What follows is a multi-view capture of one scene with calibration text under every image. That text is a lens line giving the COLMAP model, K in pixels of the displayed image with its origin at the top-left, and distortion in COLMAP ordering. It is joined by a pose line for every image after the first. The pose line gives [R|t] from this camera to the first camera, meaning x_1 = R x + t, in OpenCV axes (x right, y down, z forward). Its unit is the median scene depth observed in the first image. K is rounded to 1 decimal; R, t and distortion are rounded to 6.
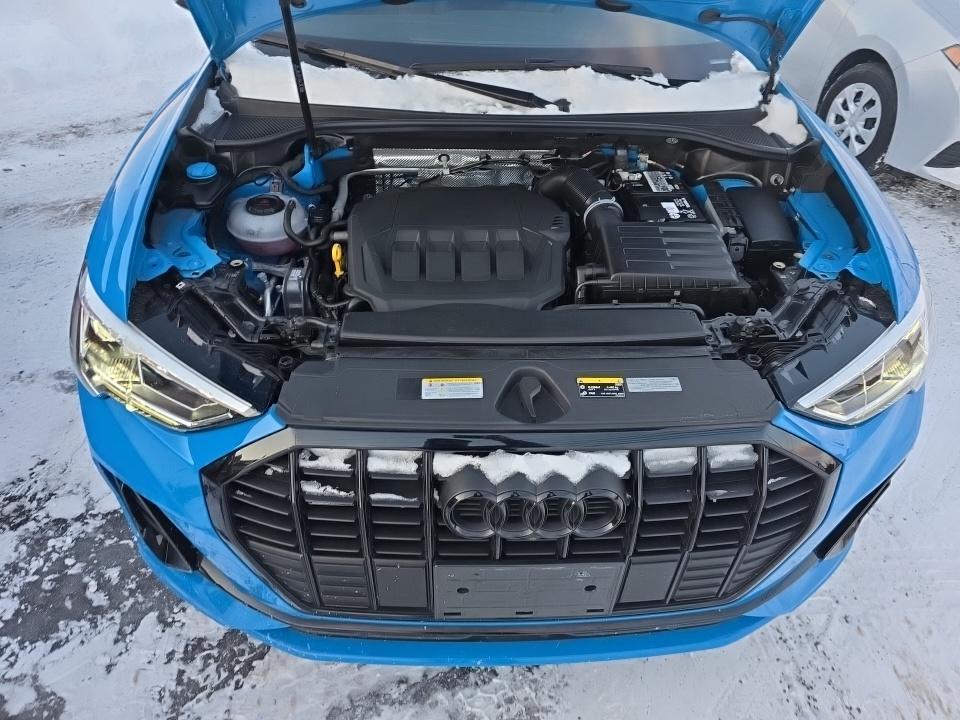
lens RADIAL K [[651.1, 0, 481.4], [0, 651.1, 351.0], [0, 0, 1]] dist [0.034350, -0.032881]
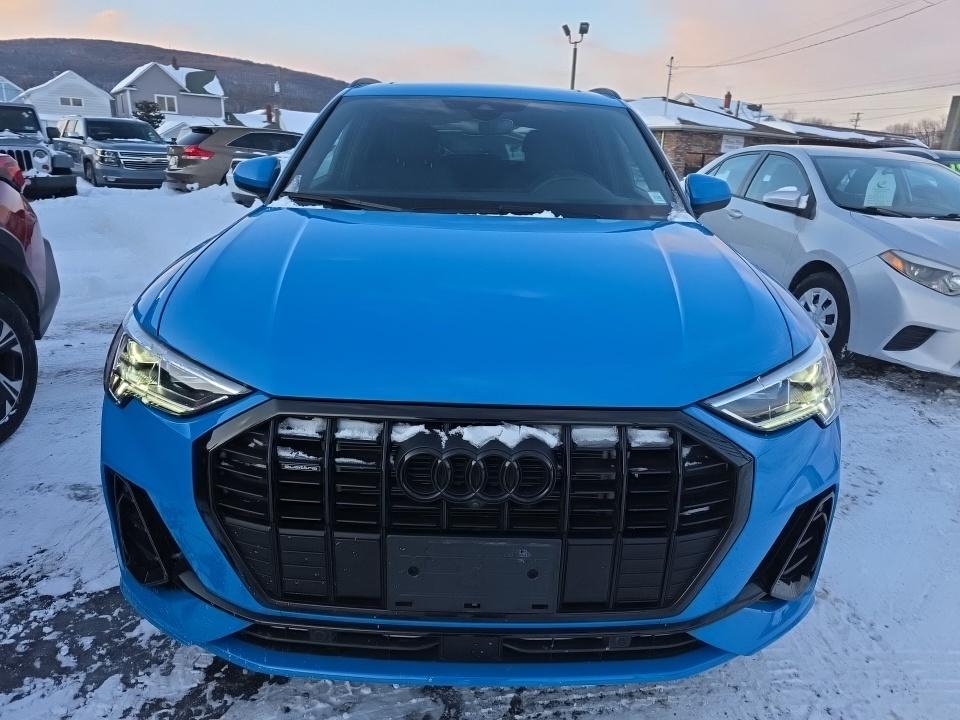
lens RADIAL K [[651.1, 0, 483.0], [0, 651.1, 361.6], [0, 0, 1]] dist [0.034350, -0.032881]
pose [[0.999392, 0.013546, -0.032113, 0.081811], [-0.023963, 0.936111, -0.350887, 0.295289], [0.025308, 0.351444, 0.935867, -0.089296]]
